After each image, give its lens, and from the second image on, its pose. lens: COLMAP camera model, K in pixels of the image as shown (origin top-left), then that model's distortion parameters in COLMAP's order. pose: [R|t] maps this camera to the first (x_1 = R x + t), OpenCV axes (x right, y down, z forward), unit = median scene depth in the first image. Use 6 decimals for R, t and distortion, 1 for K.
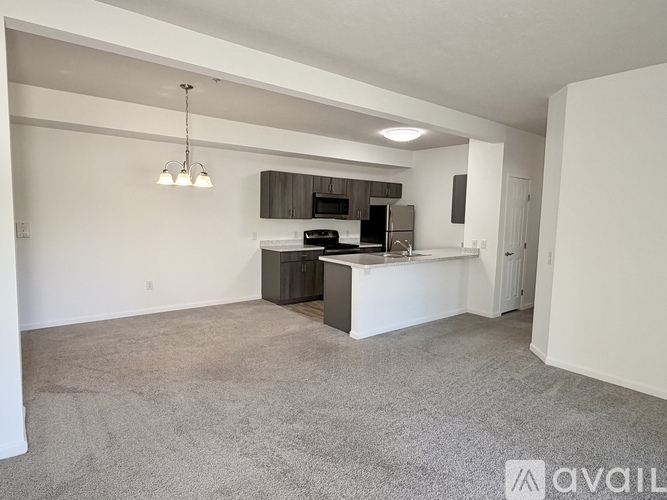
lens RADIAL K [[394.8, 0, 333.5], [0, 394.8, 250.0], [0, 0, 1]] dist [-0.001707, -0.000156]
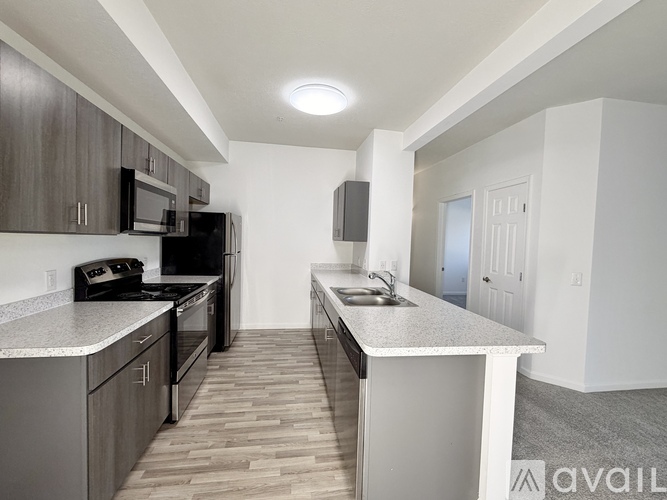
lens RADIAL K [[292.0, 0, 333.5], [0, 292.0, 250.0], [0, 0, 1]] dist [-0.001925, -0.000038]
pose [[0.496054, -0.040792, 0.867333, -0.189293], [0.060422, 0.998096, 0.012385, -0.051560], [-0.866187, 0.046262, 0.497574, 0.643238]]
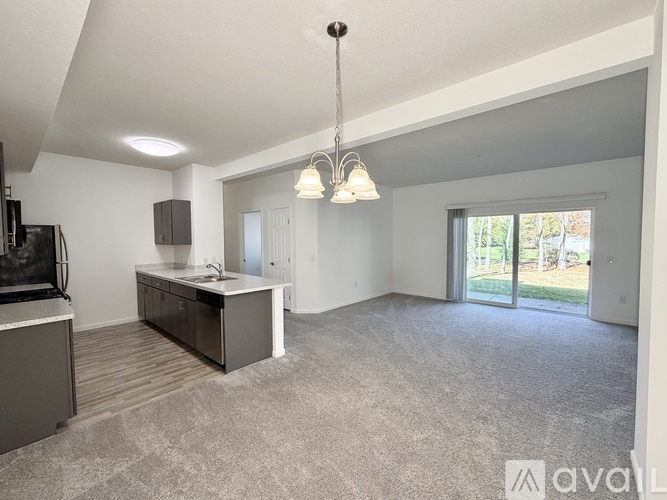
lens RADIAL K [[292.0, 0, 333.5], [0, 292.0, 250.0], [0, 0, 1]] dist [-0.001925, -0.000038]
pose [[-0.166346, -0.065451, 0.983893, -0.463016], [0.093501, 0.992252, 0.081816, -0.068282], [-0.981625, 0.105605, -0.158937, 0.624811]]
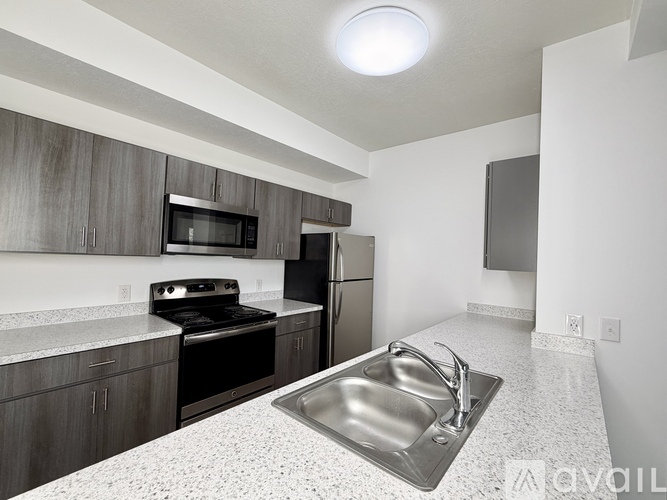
lens RADIAL K [[292.0, 0, 333.5], [0, 292.0, 250.0], [0, 0, 1]] dist [-0.001925, -0.000038]
pose [[0.980152, 0.017589, 0.197466, 0.060620], [0.004000, 0.994099, -0.108404, -0.048202], [-0.198208, 0.107042, 0.974297, 0.630834]]
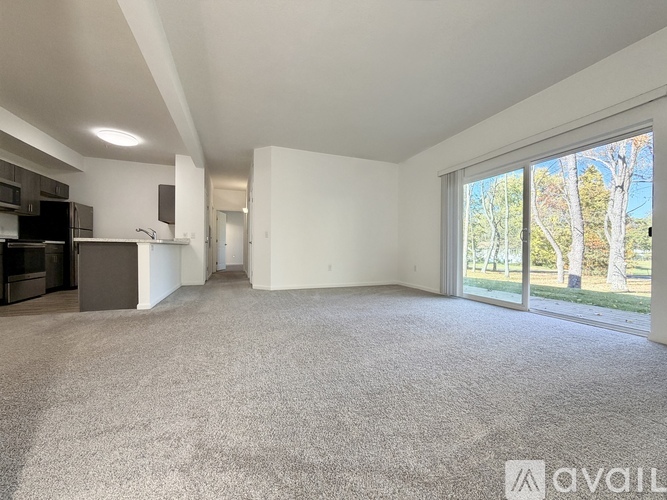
lens RADIAL K [[262.4, 0, 333.5], [0, 262.4, 250.0], [0, 0, 1]] dist [0.001458, 0.000006]
pose [[0.304678, -0.023962, 0.952154, -0.308881], [0.088136, 0.996104, -0.003134, 0.071147], [-0.948369, 0.084874, 0.305603, 0.176088]]
